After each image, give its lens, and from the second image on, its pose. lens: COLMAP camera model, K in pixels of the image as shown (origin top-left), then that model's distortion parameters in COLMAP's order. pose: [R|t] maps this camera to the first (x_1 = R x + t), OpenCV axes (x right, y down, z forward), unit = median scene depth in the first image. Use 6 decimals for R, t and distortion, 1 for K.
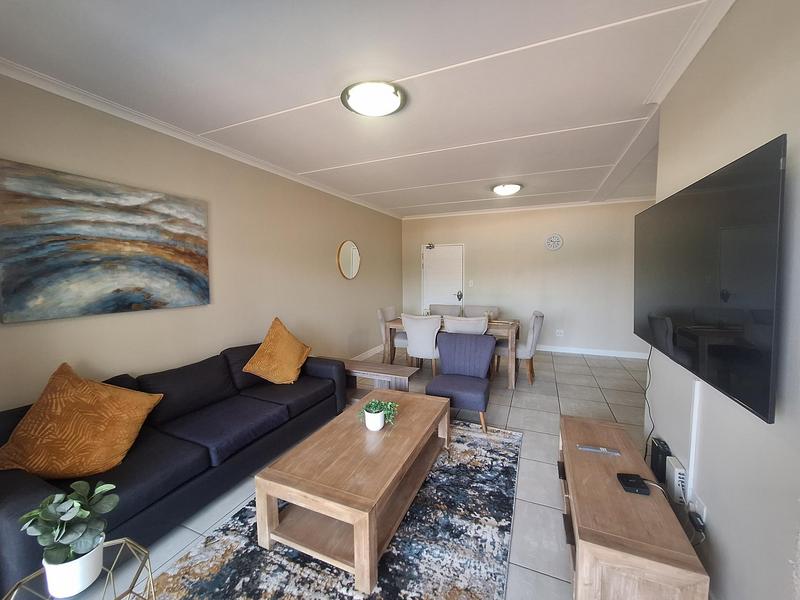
lens RADIAL K [[318.6, 0, 400.9], [0, 318.6, 295.6], [0, 0, 1]] dist [-0.001420, 0.000313]
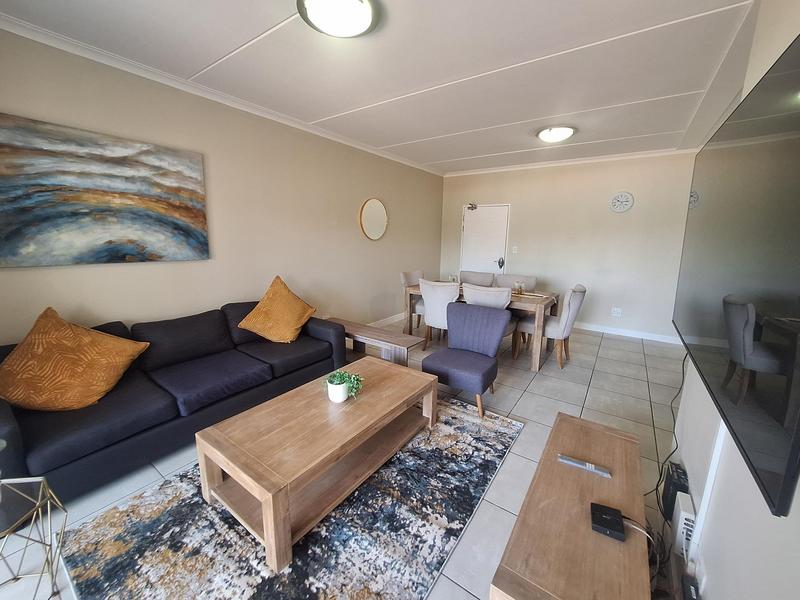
lens RADIAL K [[318.6, 0, 399.3], [0, 318.6, 296.1], [0, 0, 1]] dist [-0.001420, 0.000313]
pose [[0.978340, 0.064210, -0.196794, 0.251502], [-0.041531, 0.992230, 0.117280, -0.001058], [0.202796, -0.106566, 0.973405, 0.157842]]
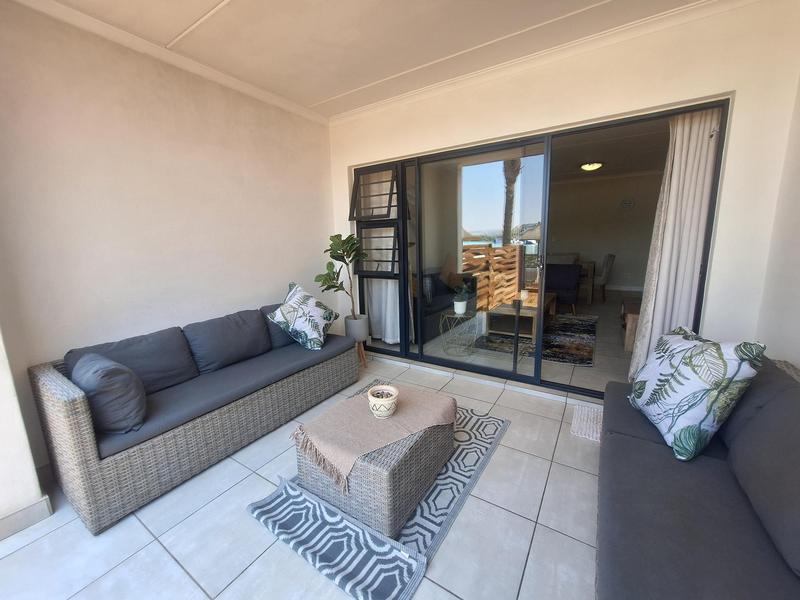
lens RADIAL K [[318.6, 0, 400.7], [0, 318.6, 300.4], [0, 0, 1]] dist [-0.001420, 0.000313]
pose [[0.987207, 0.012016, -0.158991, -0.519152], [0.003792, 0.995105, 0.098750, 0.214208], [0.159400, -0.098089, 0.982329, -1.101700]]
